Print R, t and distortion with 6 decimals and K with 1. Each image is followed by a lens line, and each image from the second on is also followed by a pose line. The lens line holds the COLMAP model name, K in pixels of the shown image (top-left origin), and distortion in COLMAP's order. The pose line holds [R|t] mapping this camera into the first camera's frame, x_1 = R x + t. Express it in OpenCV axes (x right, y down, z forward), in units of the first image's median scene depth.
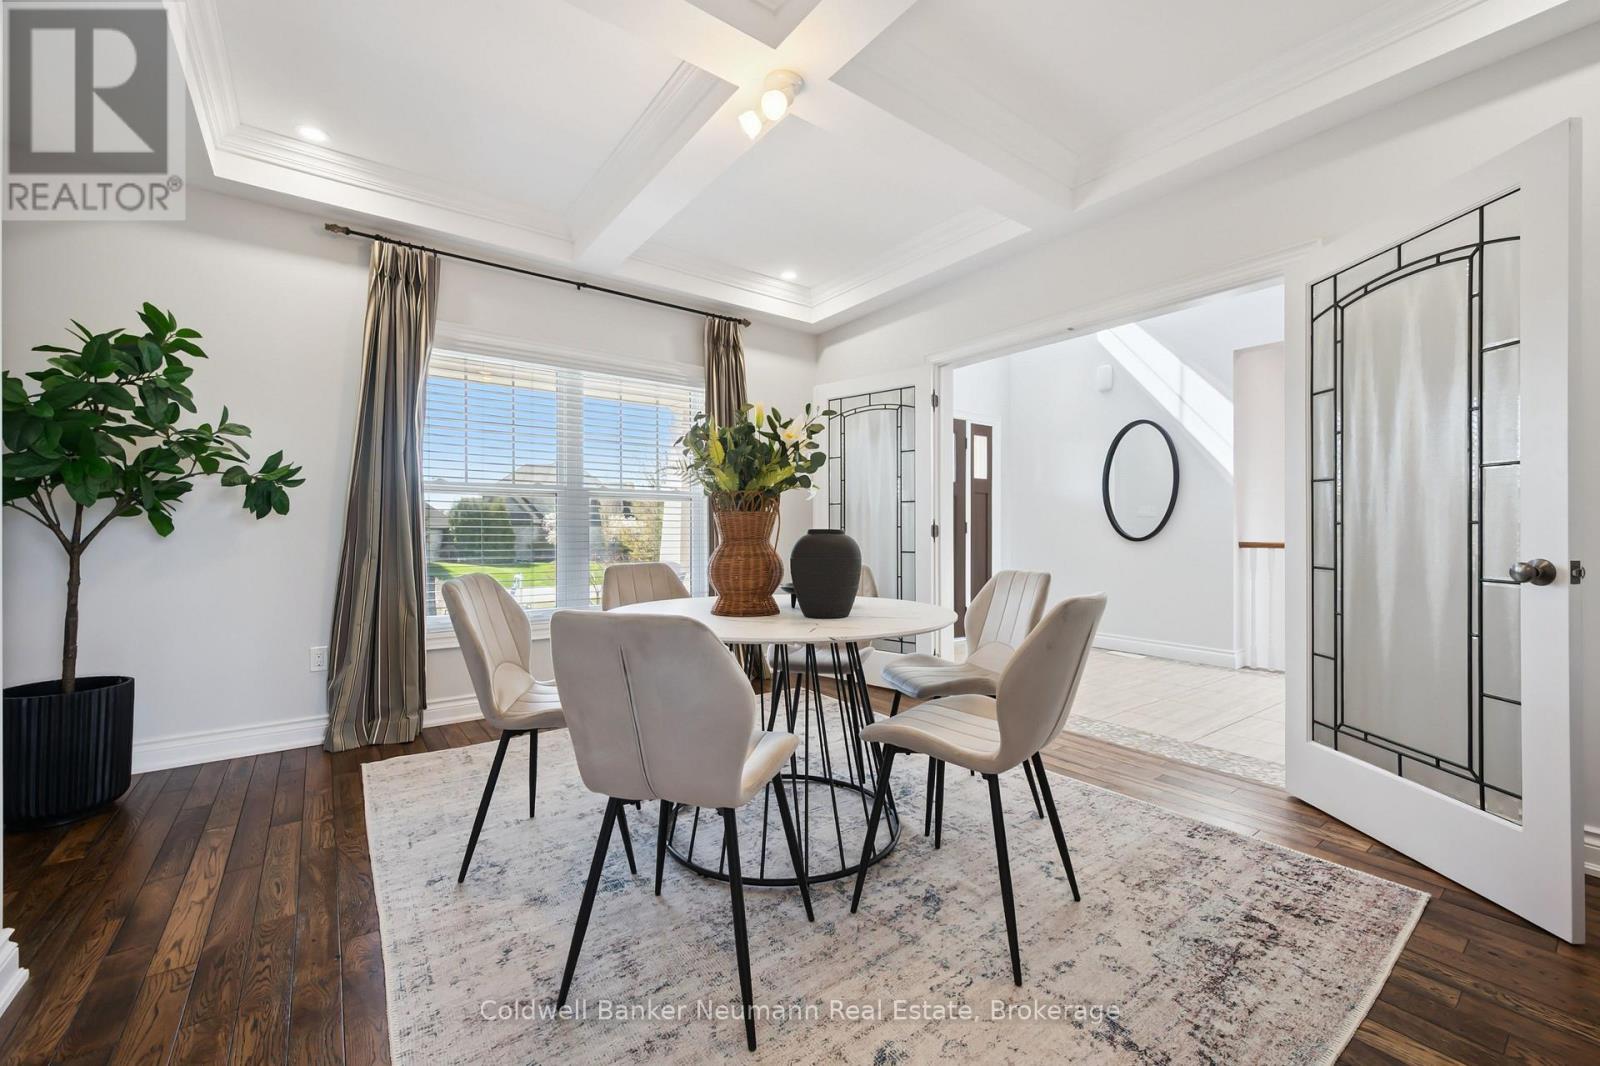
lens RADIAL K [[636.2, 0, 800.0], [0, 636.2, 533.0], [0, 0, 1]] dist [-0.000229, 0.000058]
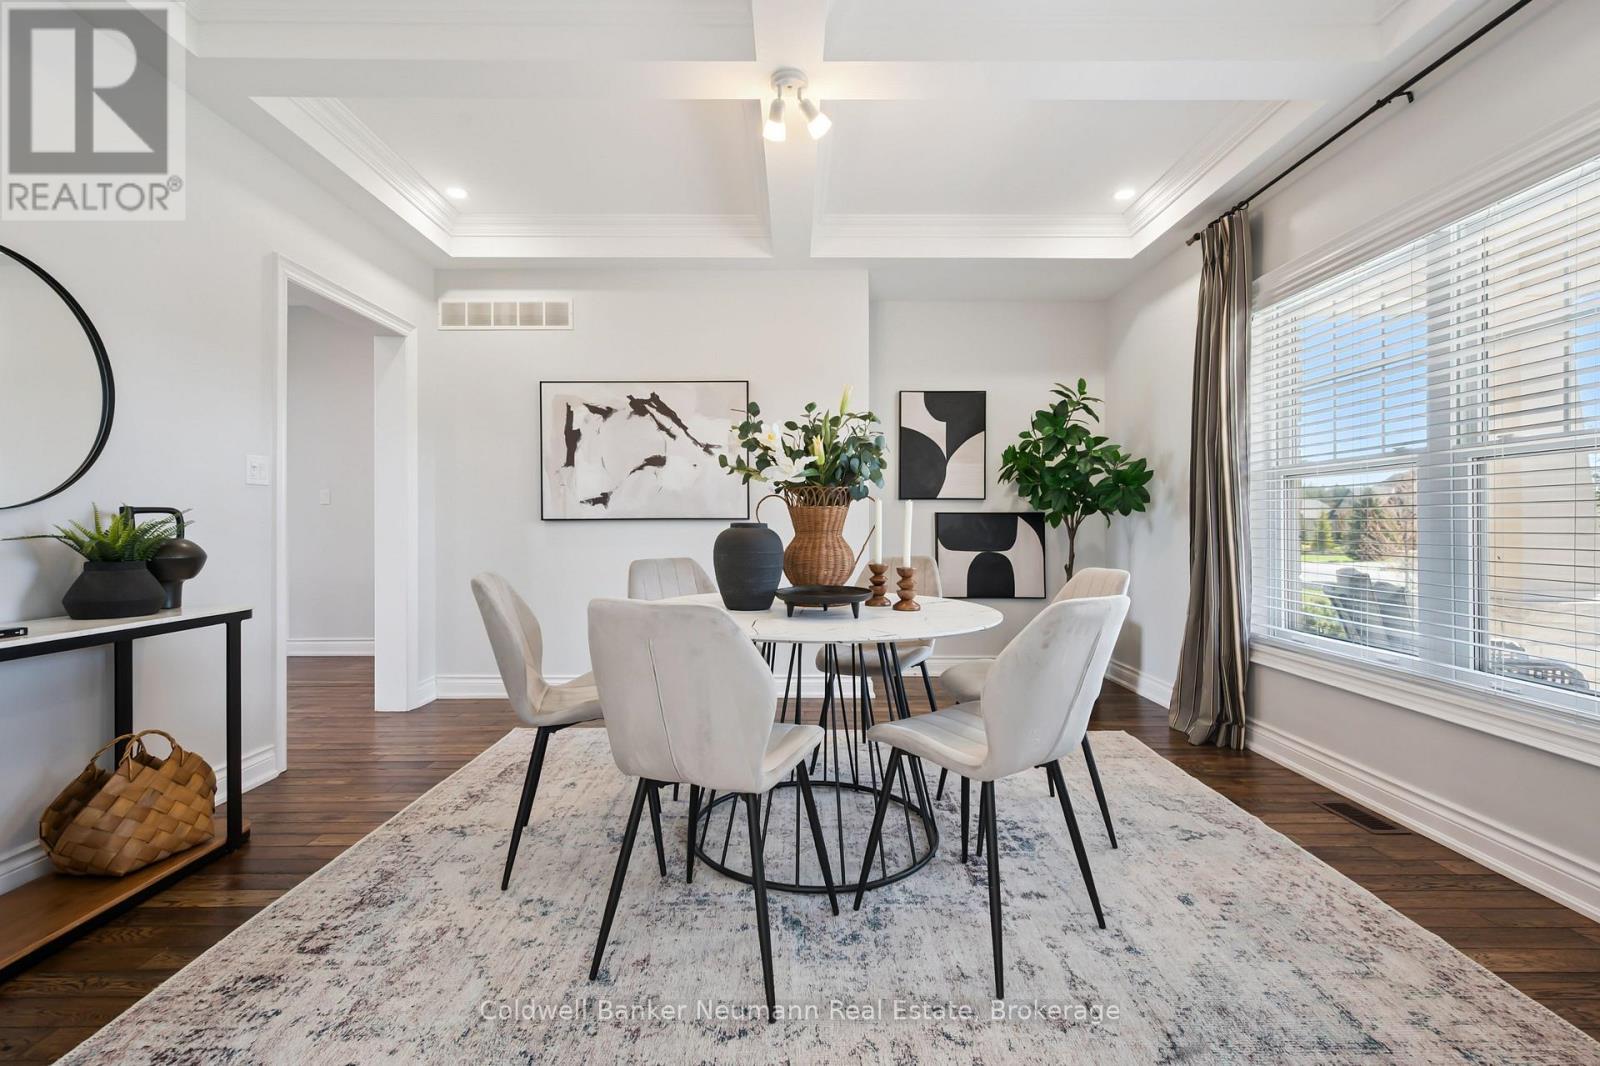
lens RADIAL K [[733.0, 0, 800.0], [0, 733.0, 533.0], [0, 0, 1]] dist [-0.000973, -0.000253]
pose [[-0.596241, 0.000305, -0.802805, 1.077207], [-0.000878, 0.999999, 0.001032, 0.011360], [0.802805, 0.001320, -0.596240, 2.048165]]
